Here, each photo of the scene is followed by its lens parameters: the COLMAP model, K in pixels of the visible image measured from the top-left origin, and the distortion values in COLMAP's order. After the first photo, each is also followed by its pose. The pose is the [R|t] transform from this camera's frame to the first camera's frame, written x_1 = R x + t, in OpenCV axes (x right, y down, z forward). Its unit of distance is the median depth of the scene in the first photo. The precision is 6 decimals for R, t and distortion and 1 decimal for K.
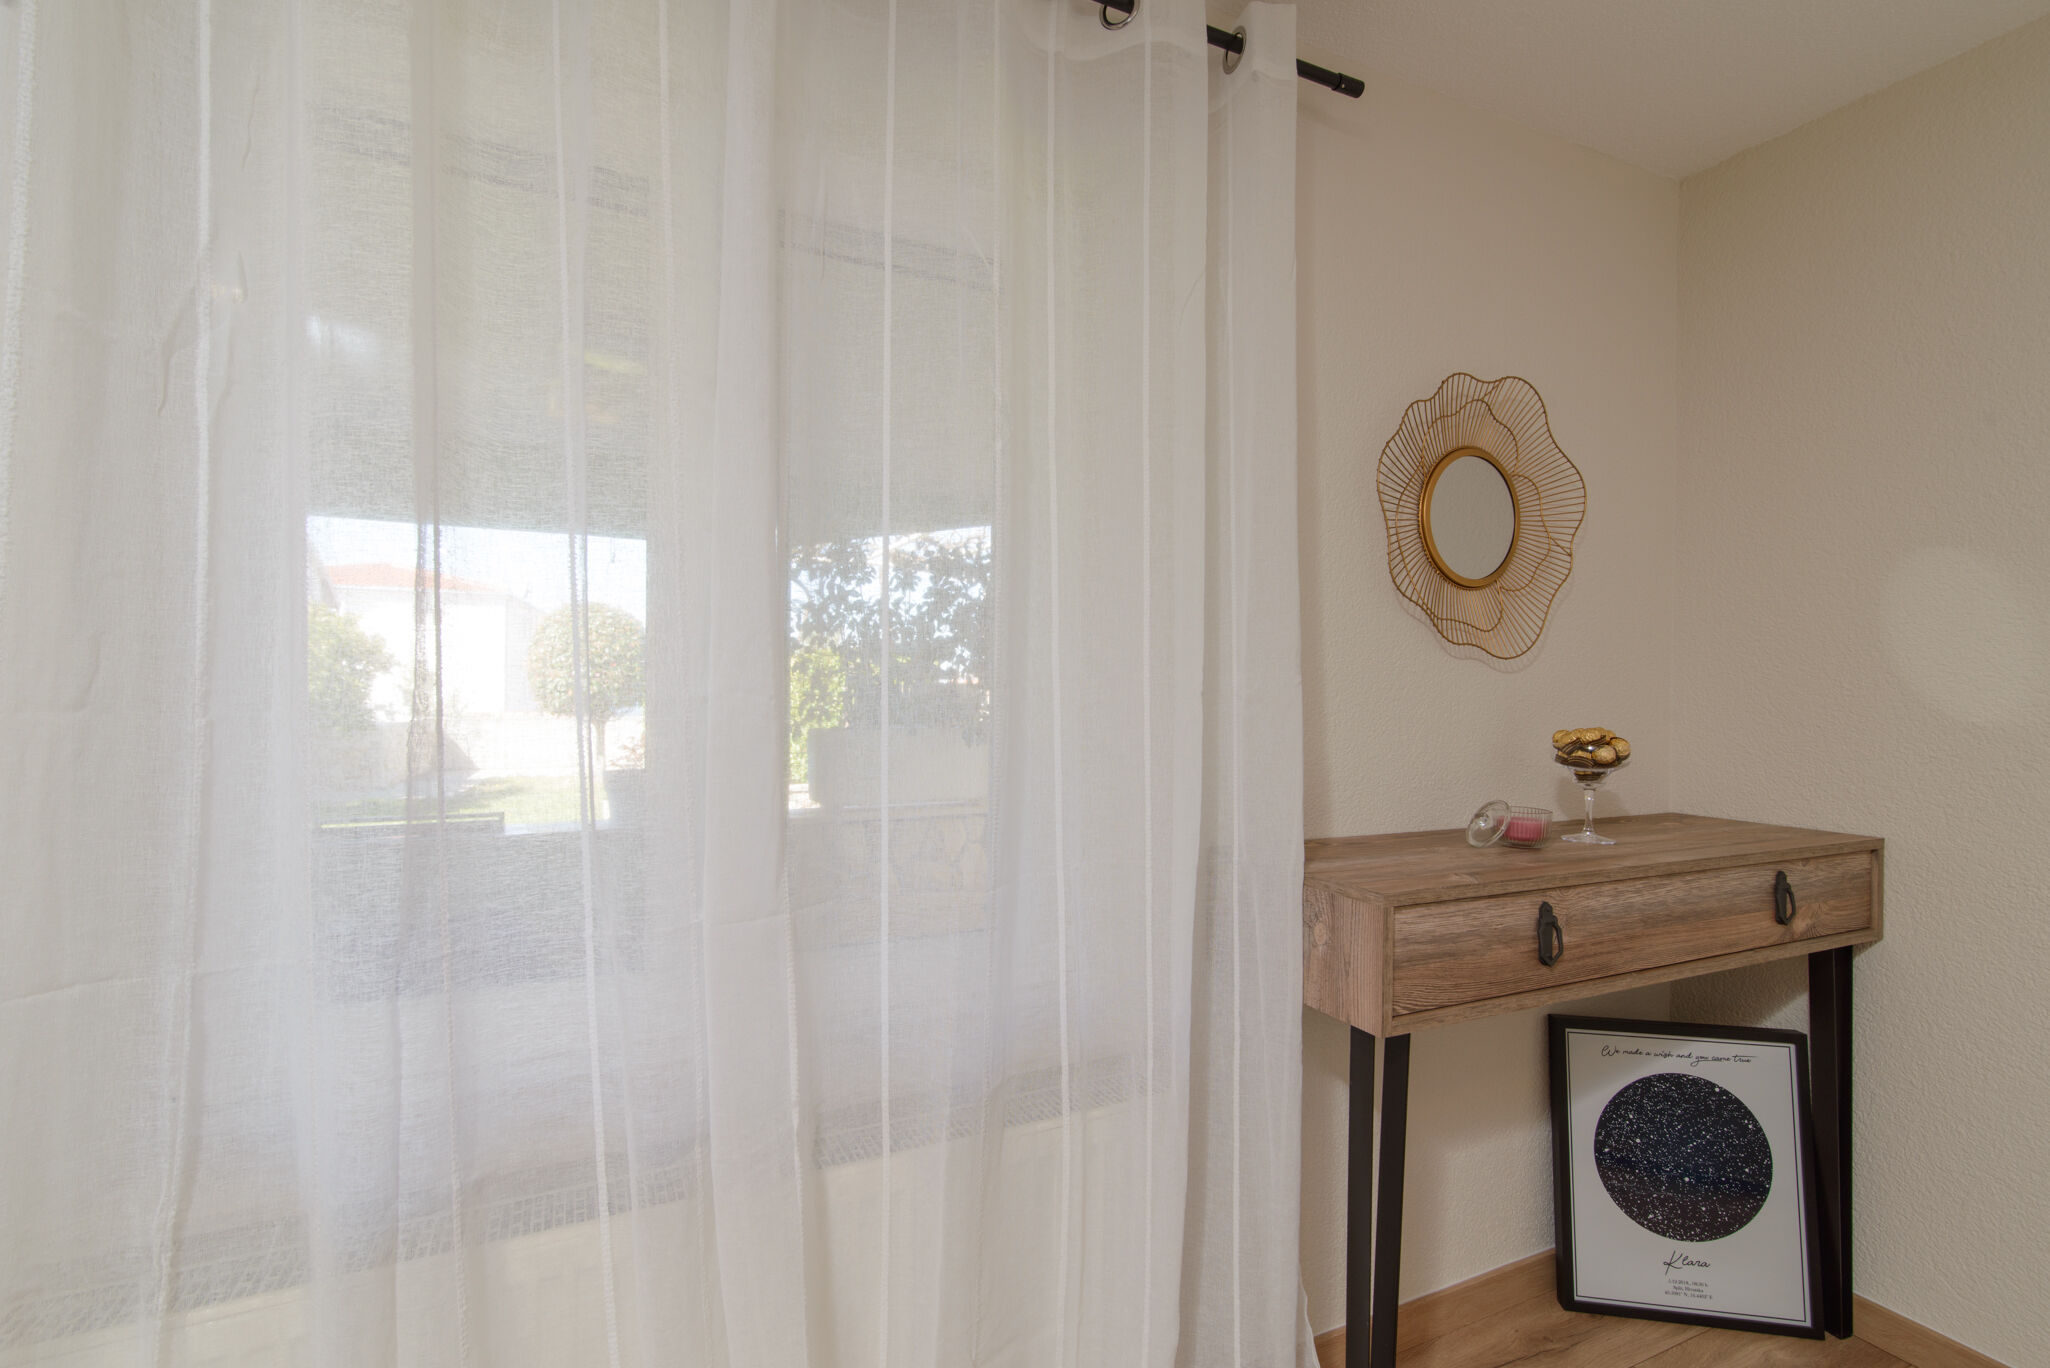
lens RADIAL K [[944.3, 0, 1023.4], [0, 944.3, 683.1], [0, 0, 1]] dist [0.002170, 0.000291]
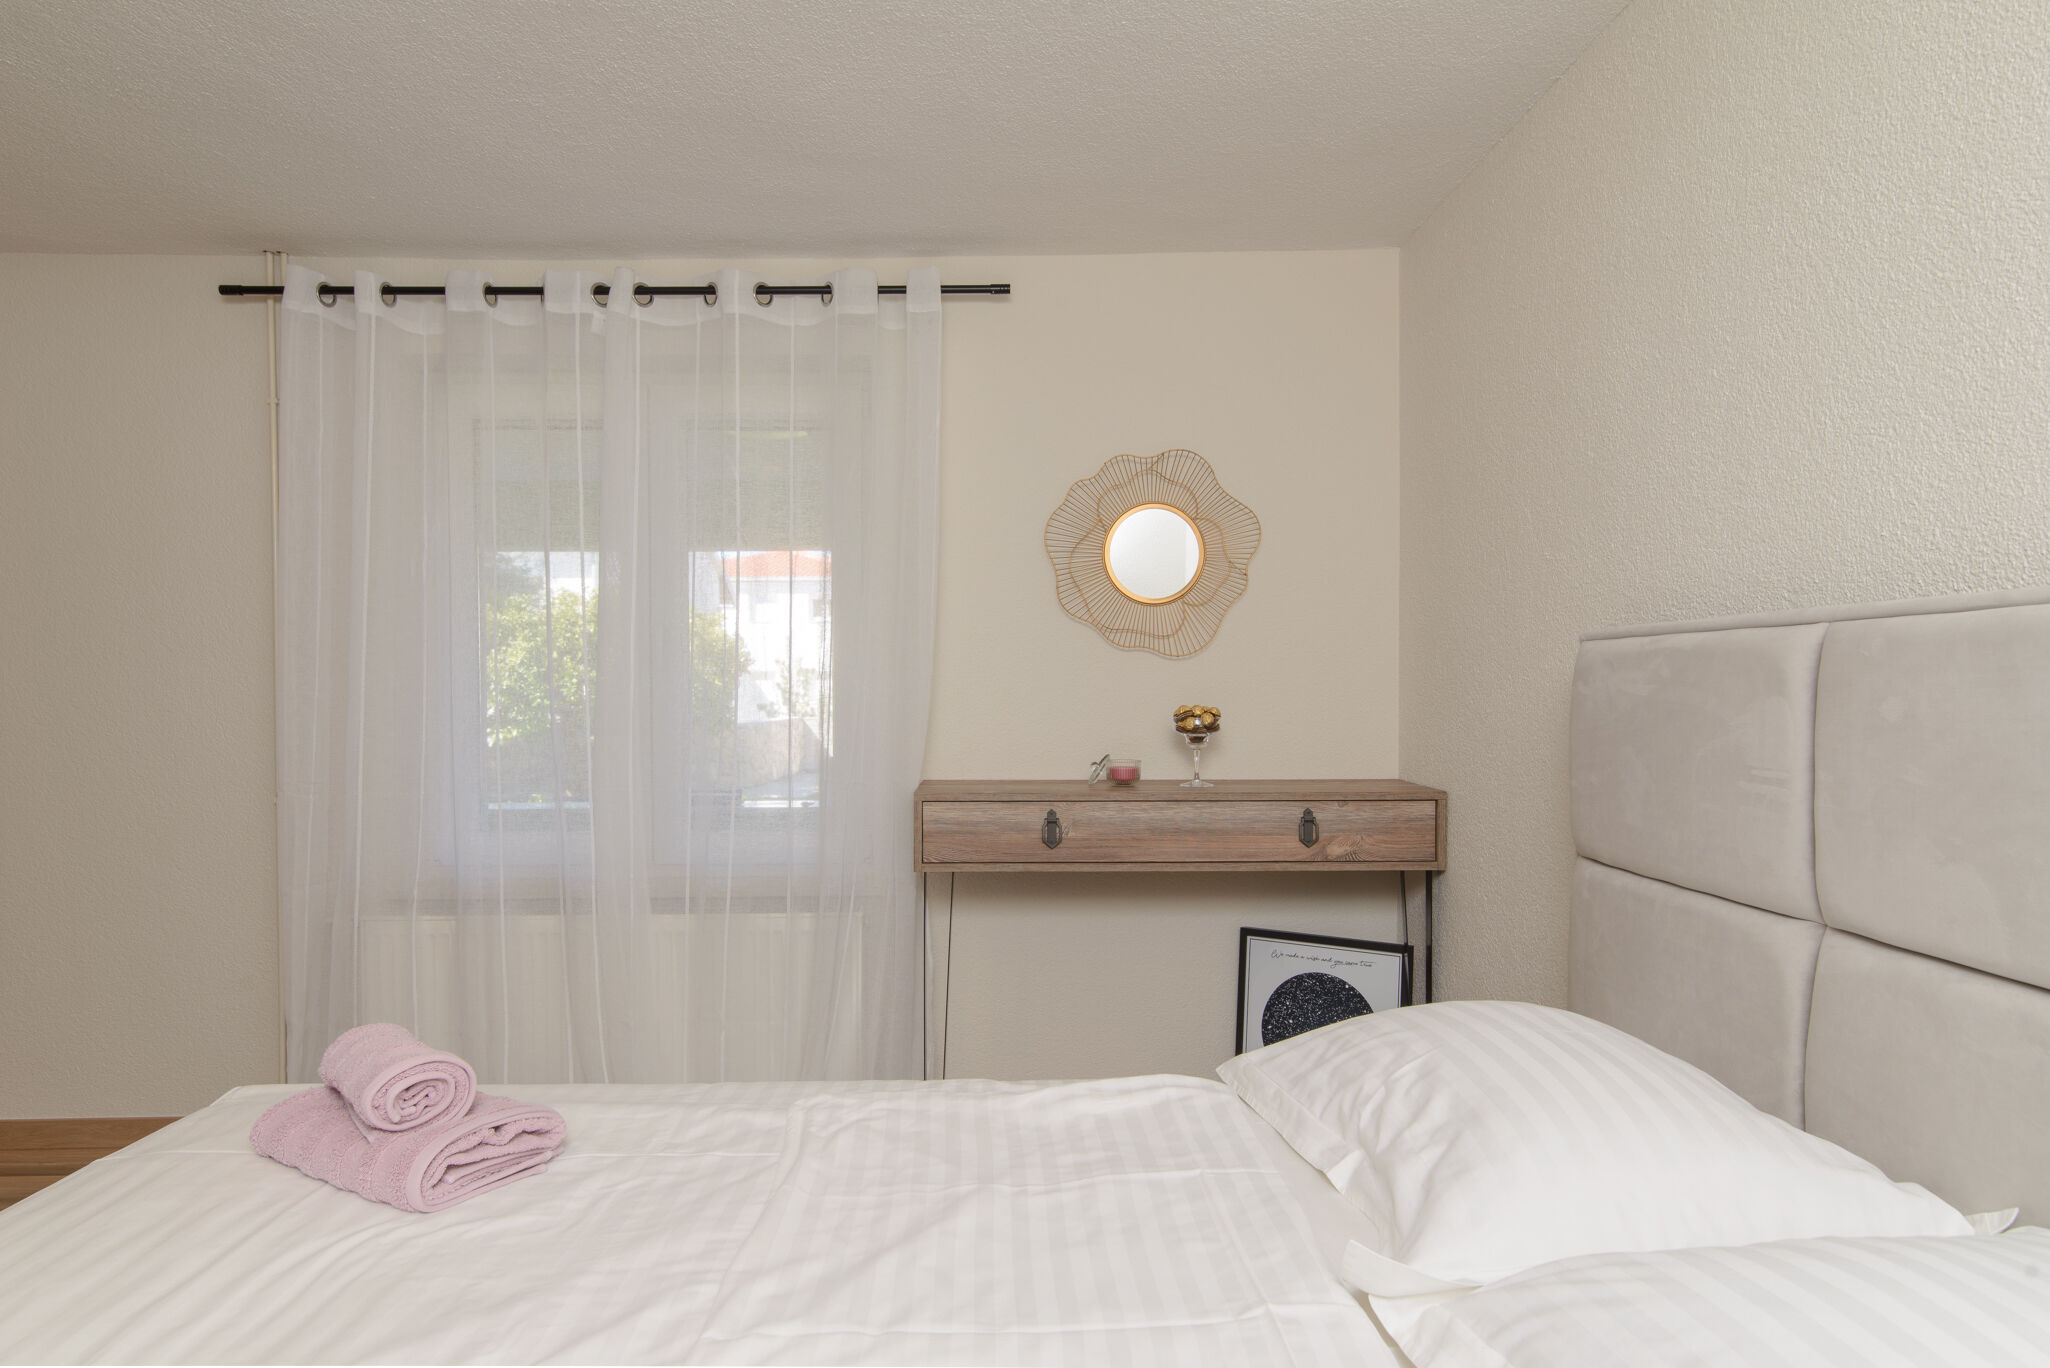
lens RADIAL K [[1285.4, 0, 1026.7], [0, 1285.4, 690.1], [0, 0, 1]] dist [-0.006377, -0.000239]
pose [[0.907288, -0.009859, -0.420395, 1.170831], [0.015045, 0.999846, 0.009022, 0.004625], [0.420241, -0.014510, 0.907296, -0.829838]]
